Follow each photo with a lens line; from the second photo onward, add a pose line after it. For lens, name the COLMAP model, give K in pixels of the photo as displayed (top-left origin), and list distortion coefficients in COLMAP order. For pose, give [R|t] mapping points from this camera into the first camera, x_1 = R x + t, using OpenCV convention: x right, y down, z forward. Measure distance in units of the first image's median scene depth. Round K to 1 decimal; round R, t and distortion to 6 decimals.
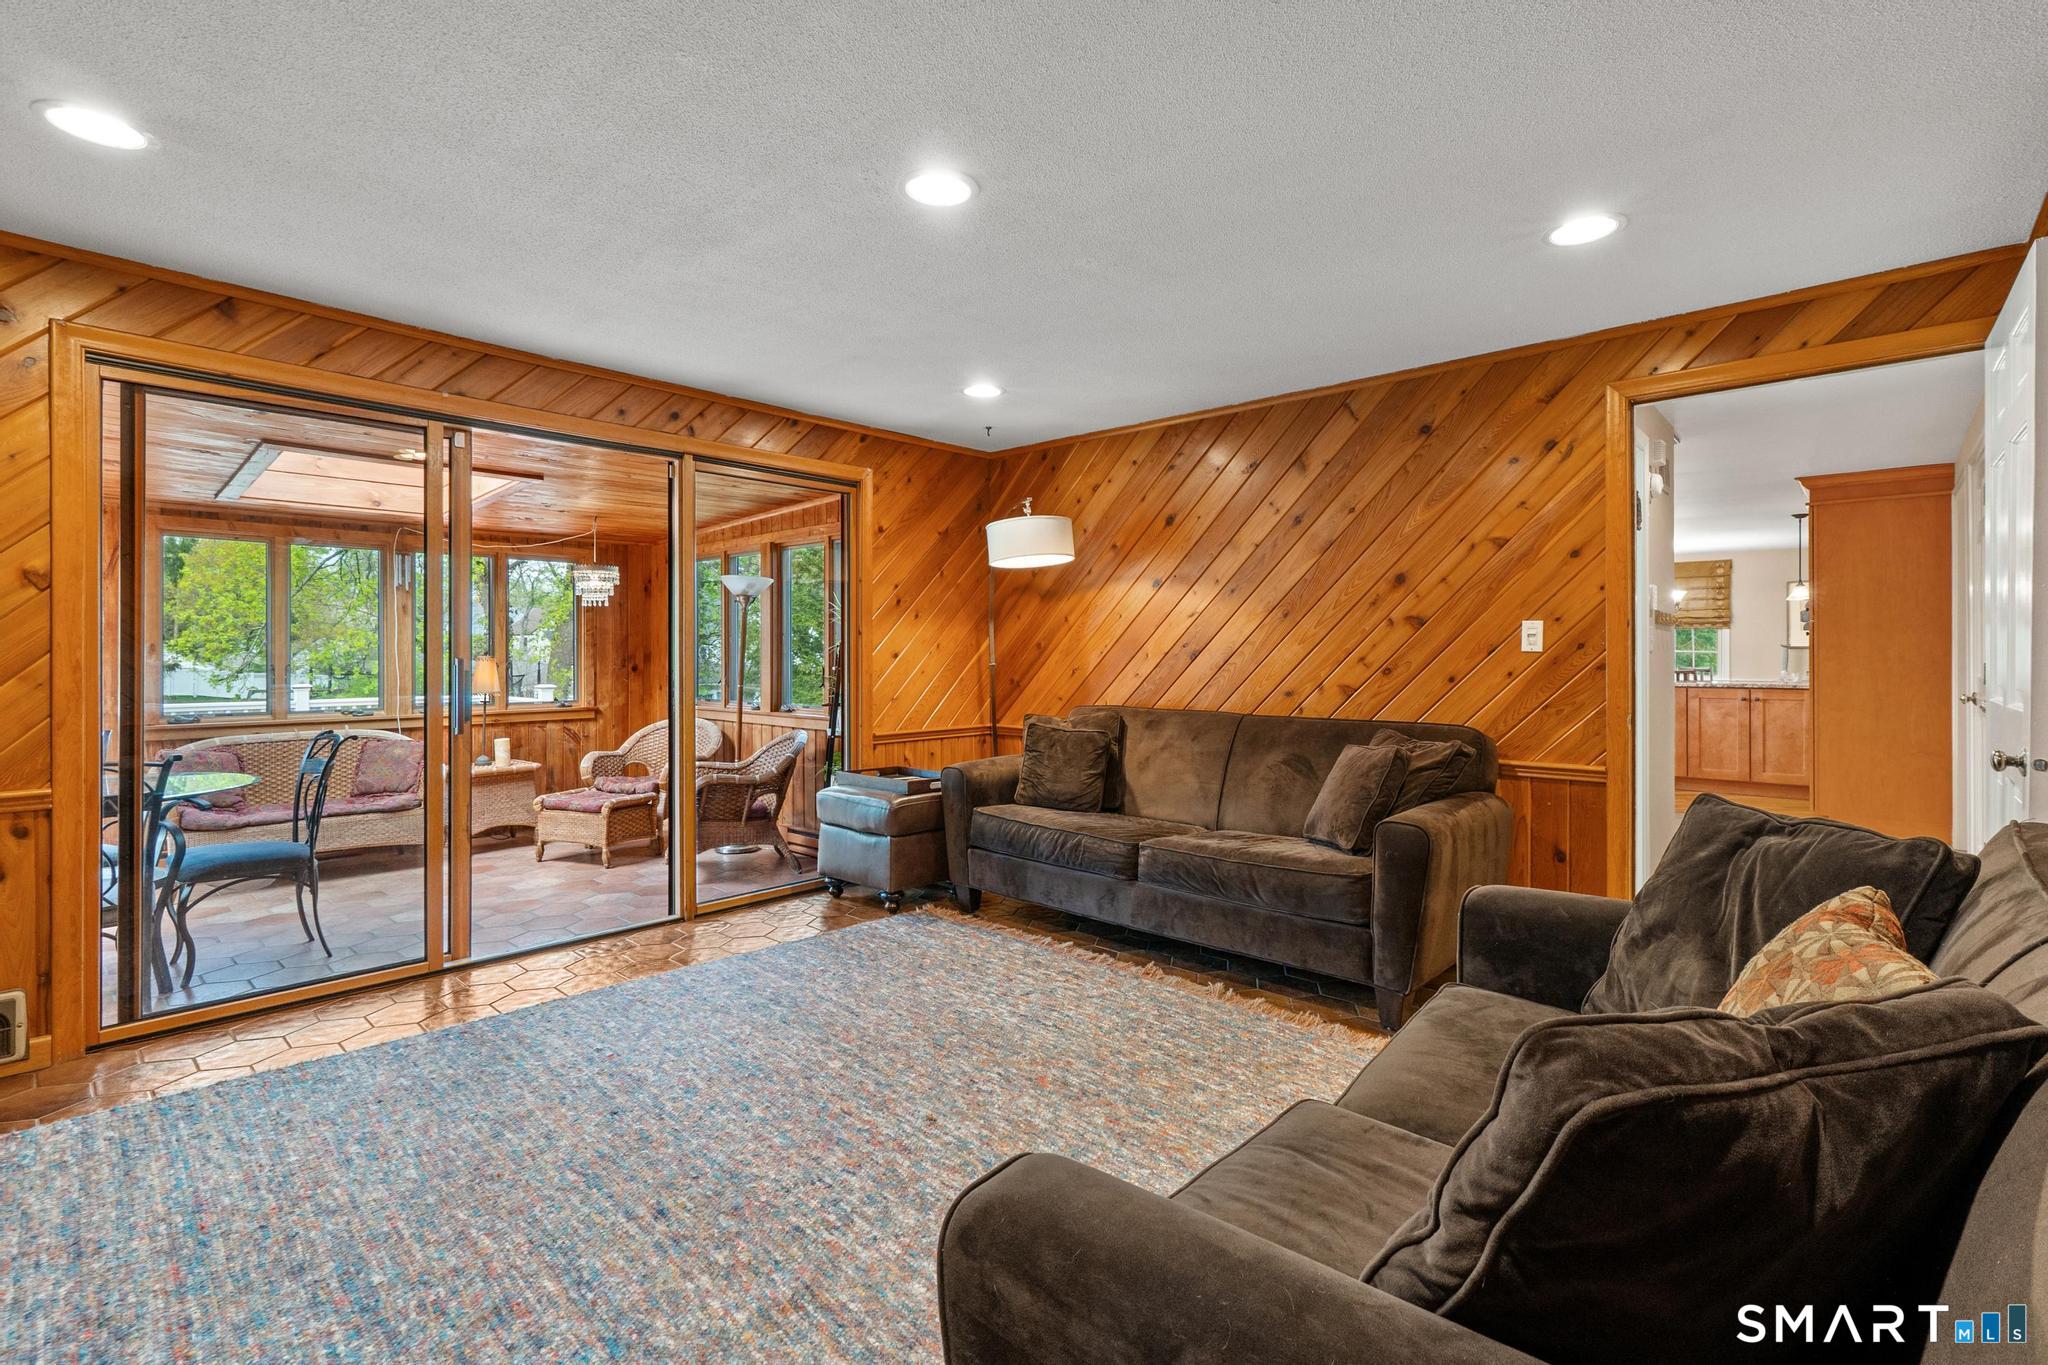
lens RADIAL K [[930.5, 0, 1014.8], [0, 930.5, 665.8], [0, 0, 1]] dist [-0.002855, -0.001192]
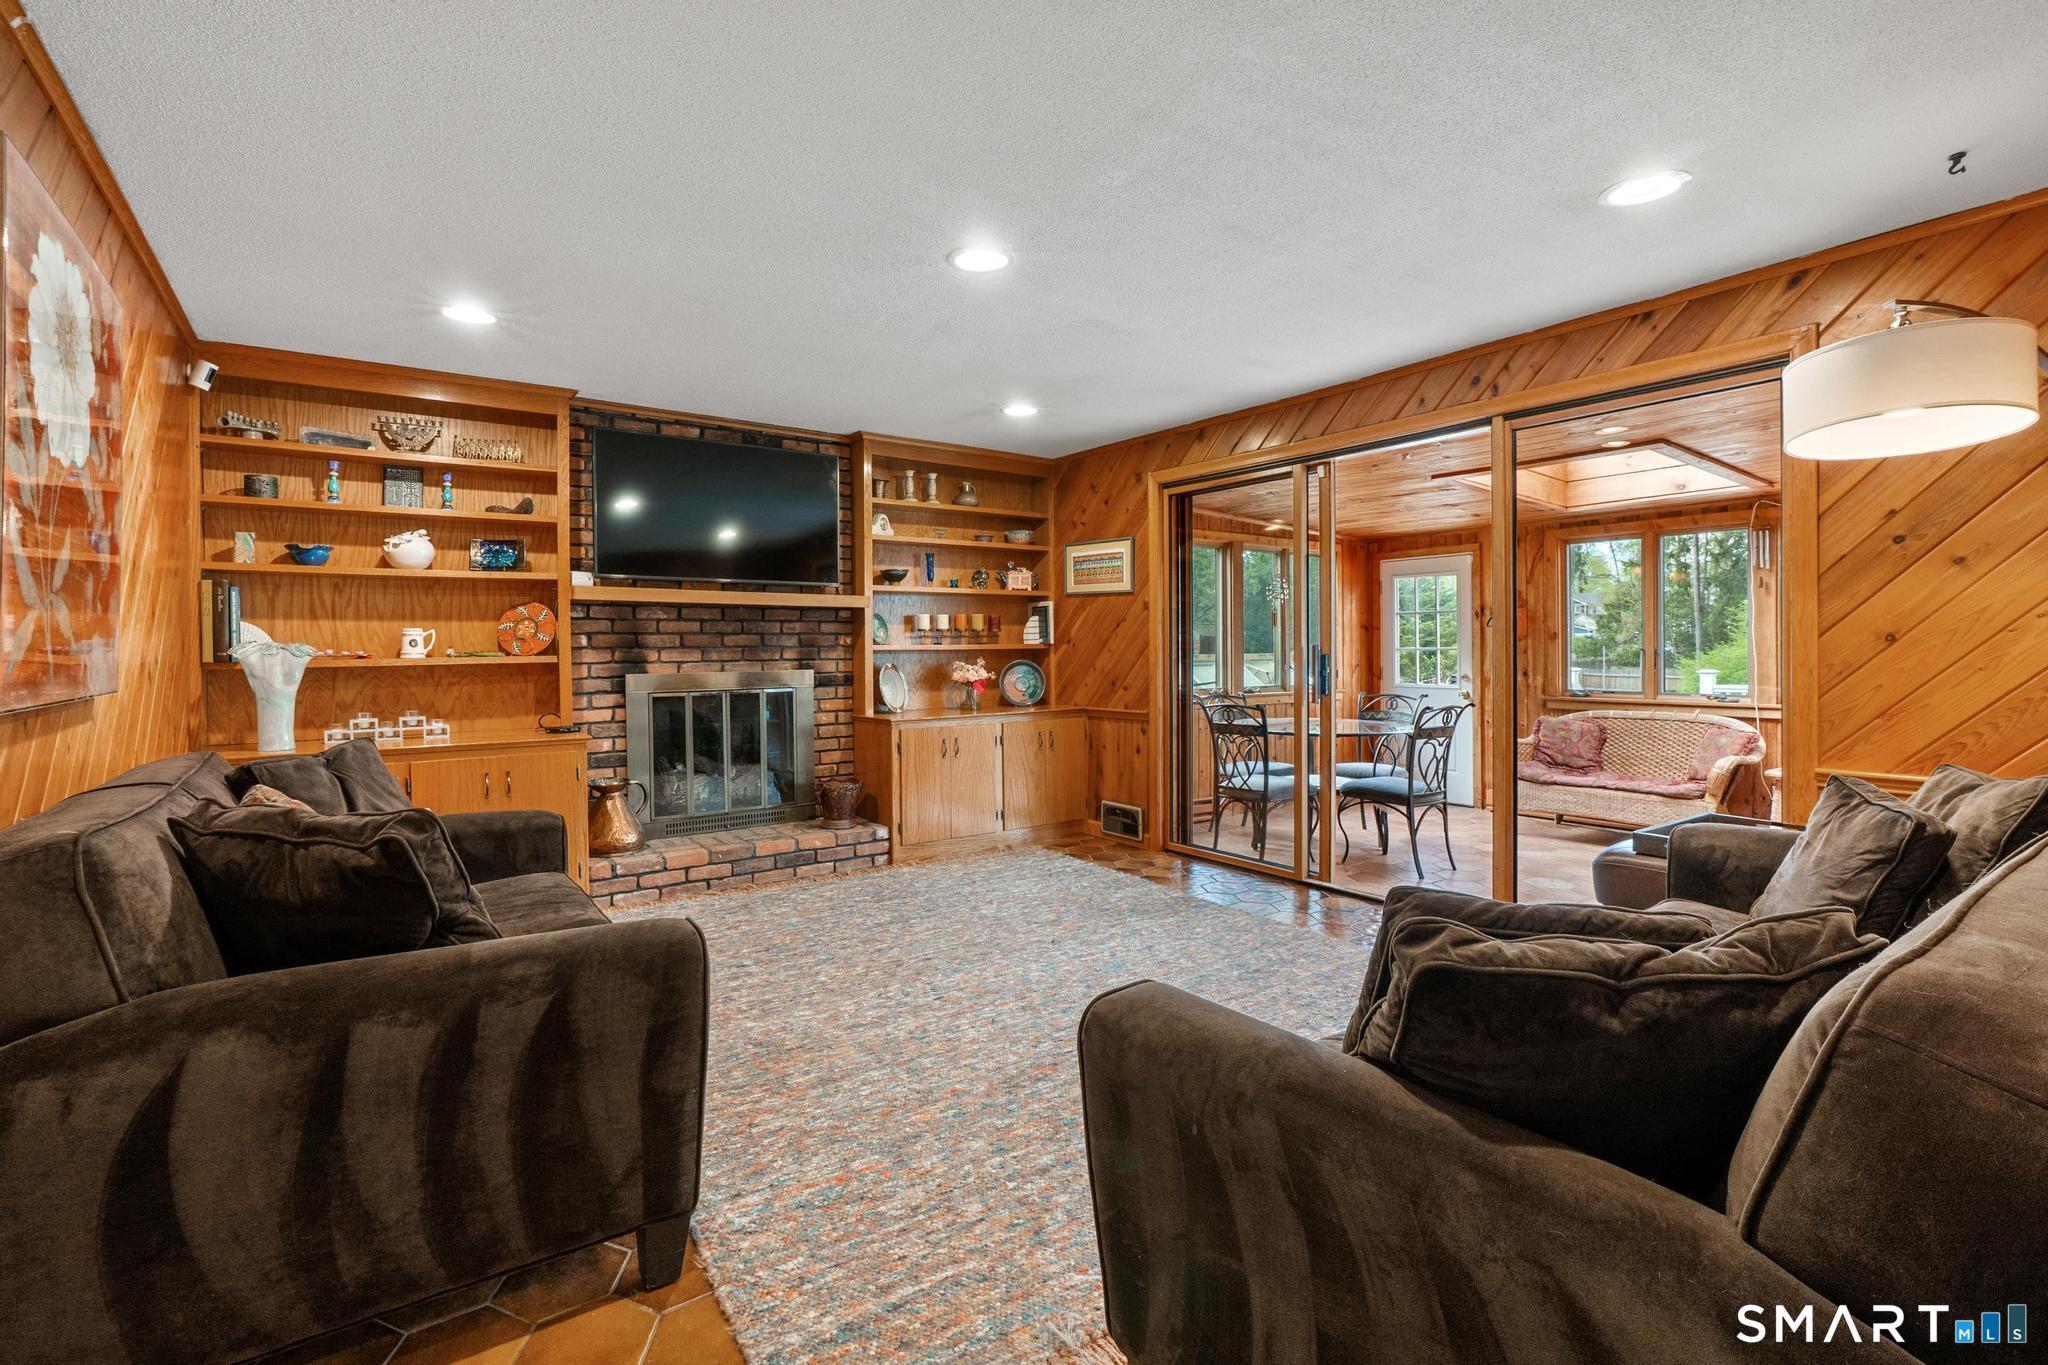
lens RADIAL K [[930.5, 0, 1016.4], [0, 930.5, 667.0], [0, 0, 1]] dist [-0.002855, -0.001192]
pose [[-0.207696, 0.020677, -0.977975, 0.978372], [-0.002054, 0.999765, 0.021574, -0.005518], [0.978191, 0.006490, -0.207605, 1.143589]]
